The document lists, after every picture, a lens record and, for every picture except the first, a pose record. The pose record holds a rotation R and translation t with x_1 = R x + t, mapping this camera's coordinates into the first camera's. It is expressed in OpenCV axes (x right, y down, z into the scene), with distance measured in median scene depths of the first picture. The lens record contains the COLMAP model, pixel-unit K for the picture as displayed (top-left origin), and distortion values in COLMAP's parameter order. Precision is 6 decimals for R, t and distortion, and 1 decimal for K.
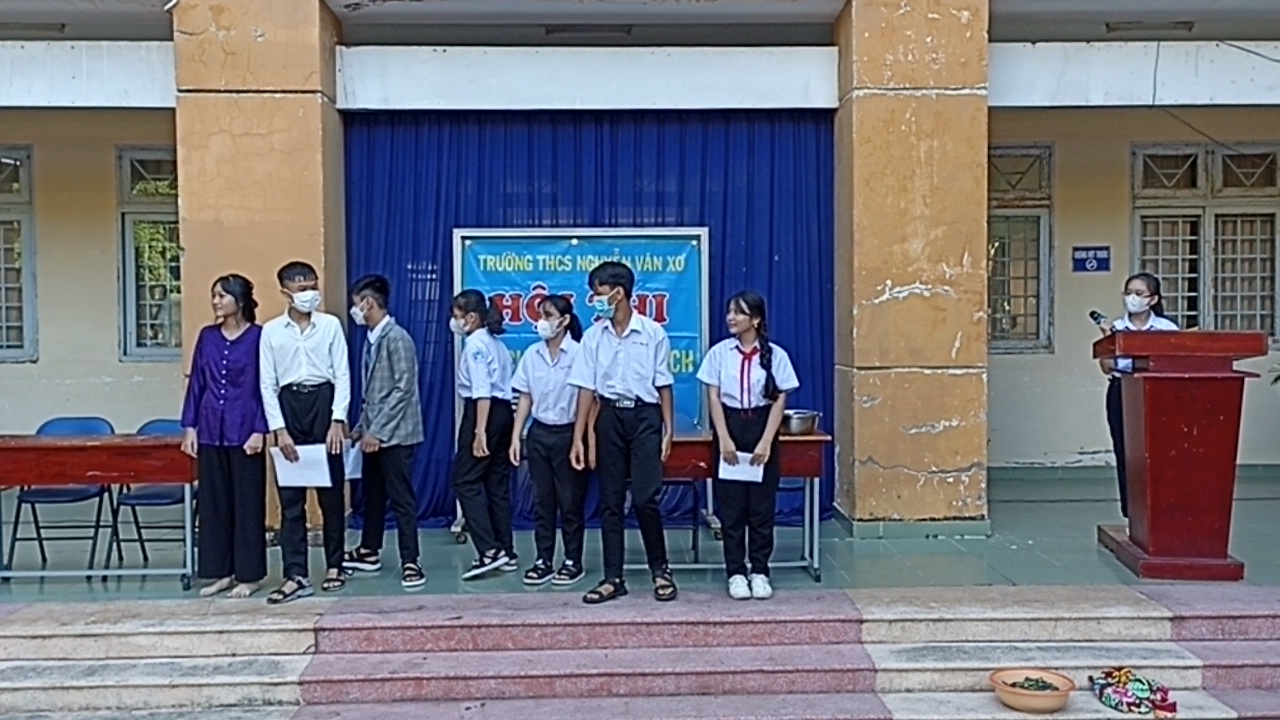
lens RADIAL K [[1234.4, 0, 641.3], [0, 1234.4, 352.9], [0, 0, 1]] dist [0.035427, 0.048349]
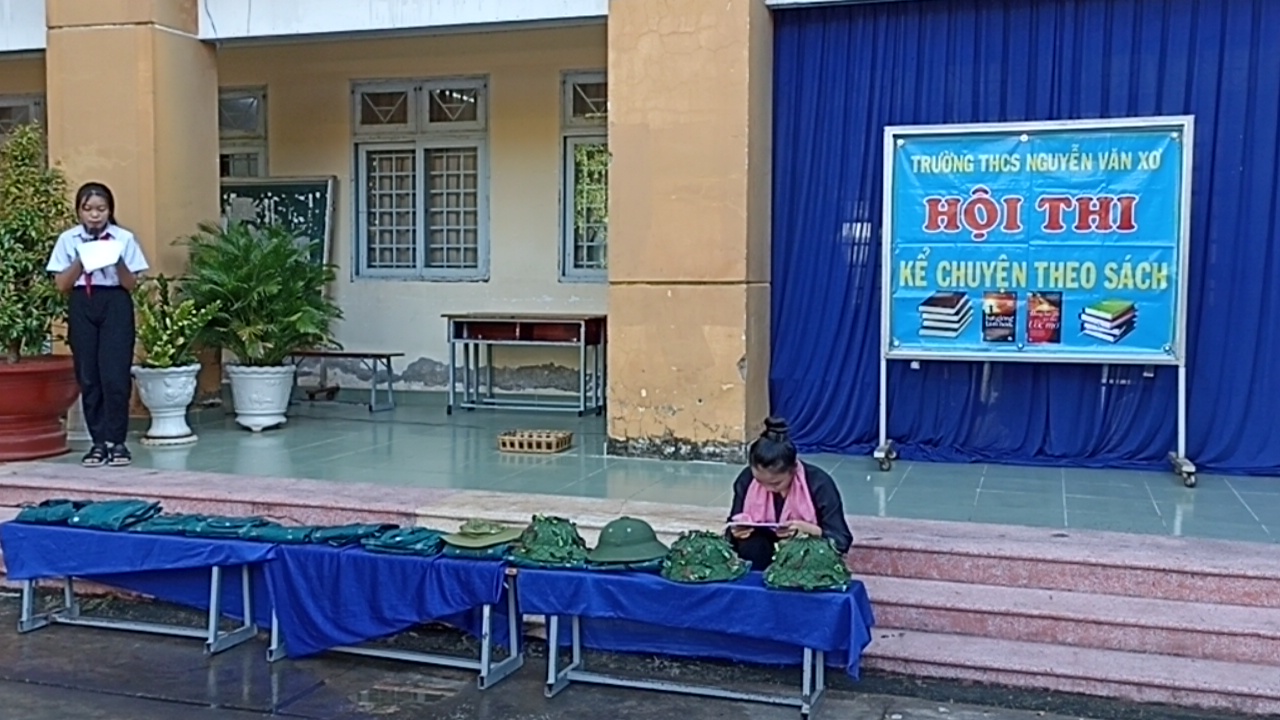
lens RADIAL K [[1234.4, 0, 641.3], [0, 1234.4, 352.9], [0, 0, 1]] dist [0.035427, 0.048349]
pose [[0.939492, 0.032475, -0.341027, -0.006285], [-0.023594, 0.999267, 0.030160, 0.051919], [0.341757, -0.020289, 0.939569, 0.093727]]
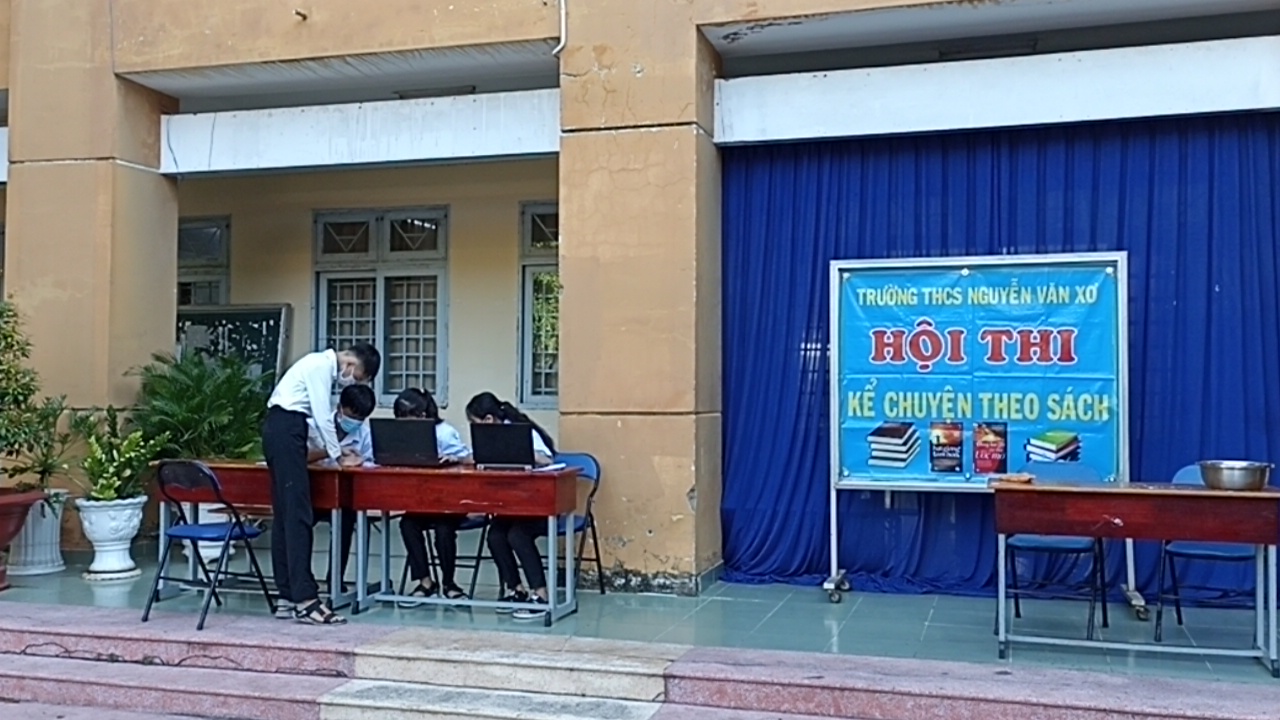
lens RADIAL K [[1234.4, 0, 641.3], [0, 1234.4, 352.9], [0, 0, 1]] dist [0.035427, 0.048349]
pose [[0.945622, -0.000953, -0.325265, 0.018854], [-0.021359, 0.997655, -0.065019, 0.039241], [0.324564, 0.068431, 0.943385, 0.097576]]
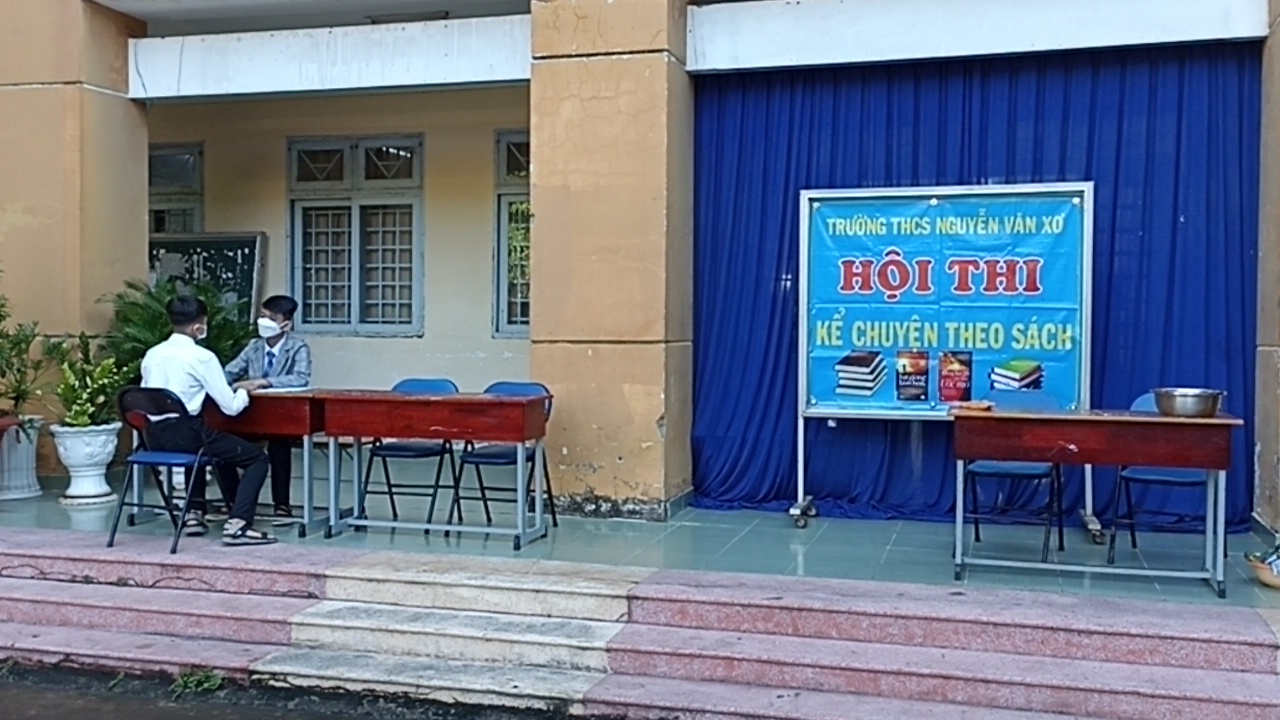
lens RADIAL K [[1234.4, 0, 641.3], [0, 1234.4, 352.9], [0, 0, 1]] dist [0.035427, 0.048349]
pose [[0.948903, 0.019638, -0.314957, 0.036216], [-0.024047, 0.999660, -0.010118, 0.041949], [0.314651, 0.017175, 0.949052, 0.095177]]
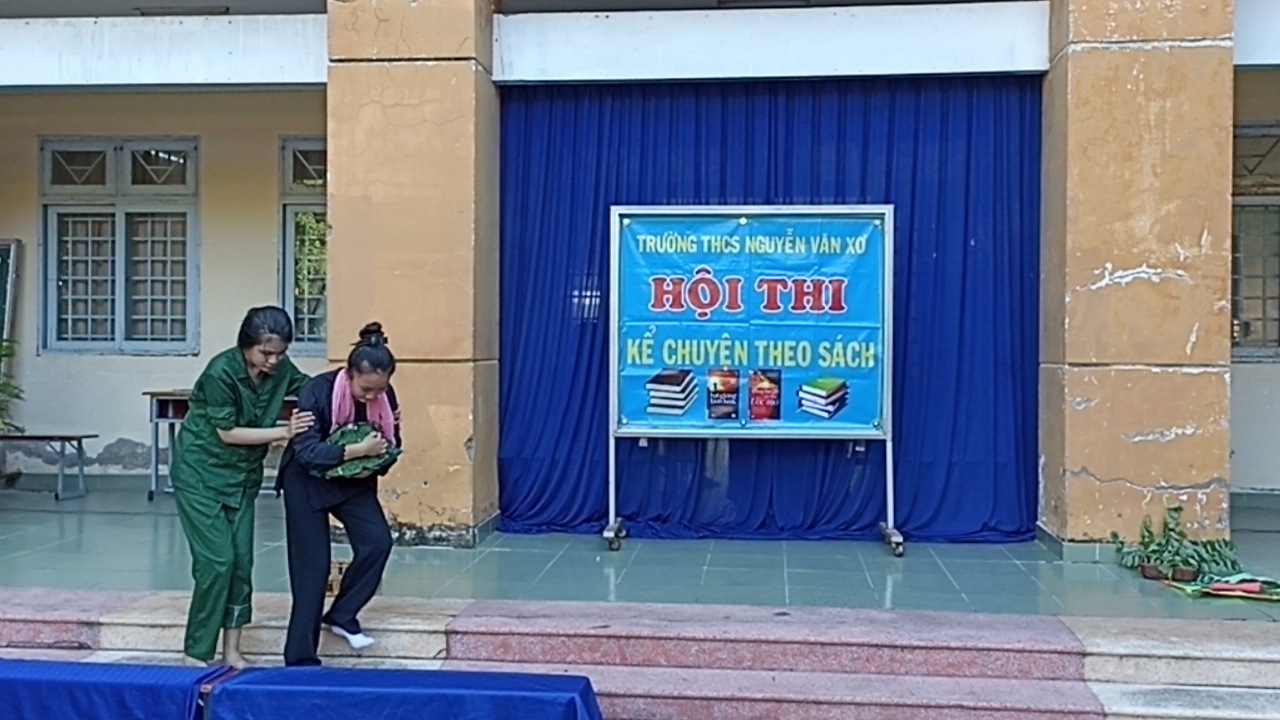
lens RADIAL K [[1234.4, 0, 641.3], [0, 1234.4, 352.9], [0, 0, 1]] dist [0.035427, 0.048349]
pose [[0.990449, 0.014043, -0.137162, -0.004088], [-0.017841, 0.999490, -0.026499, 0.039189], [0.136720, 0.028693, 0.990194, 0.118085]]
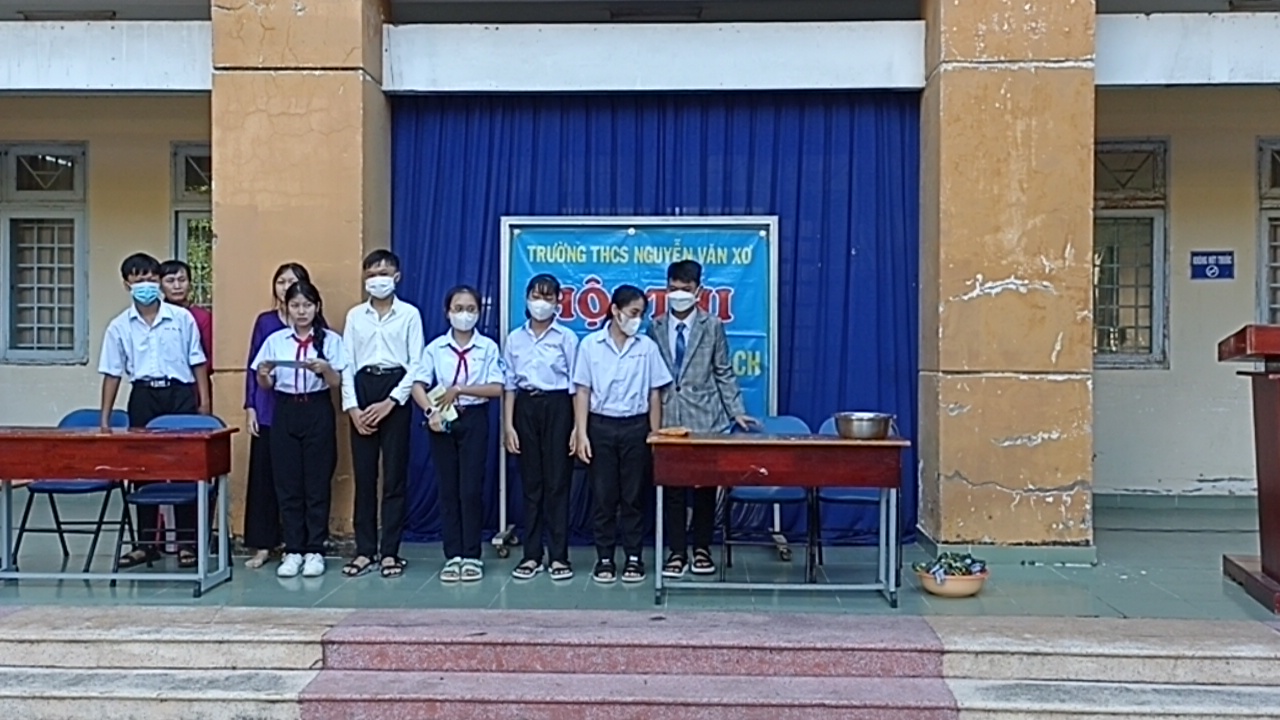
lens RADIAL K [[1234.4, 0, 641.3], [0, 1234.4, 352.9], [0, 0, 1]] dist [0.035427, 0.048349]
pose [[0.996991, 0.011331, -0.076681, 0.029977], [-0.013736, 0.999428, -0.030912, 0.034966], [0.076287, 0.031872, 0.996576, 0.106270]]
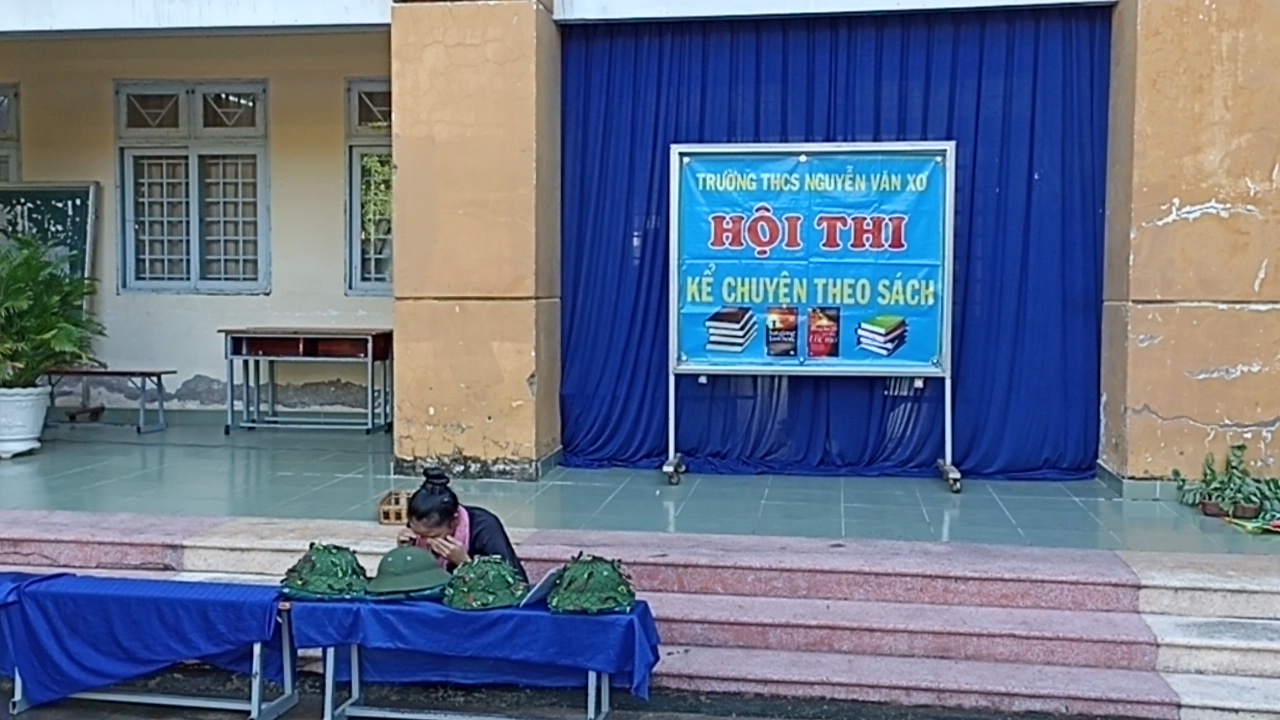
lens RADIAL K [[1234.4, 0, 641.3], [0, 1234.4, 352.9], [0, 0, 1]] dist [0.035427, 0.048349]
pose [[0.982193, 0.022637, -0.186508, 0.001105], [-0.019260, 0.999616, 0.019900, 0.044938], [0.186887, -0.015953, 0.982252, 0.105076]]
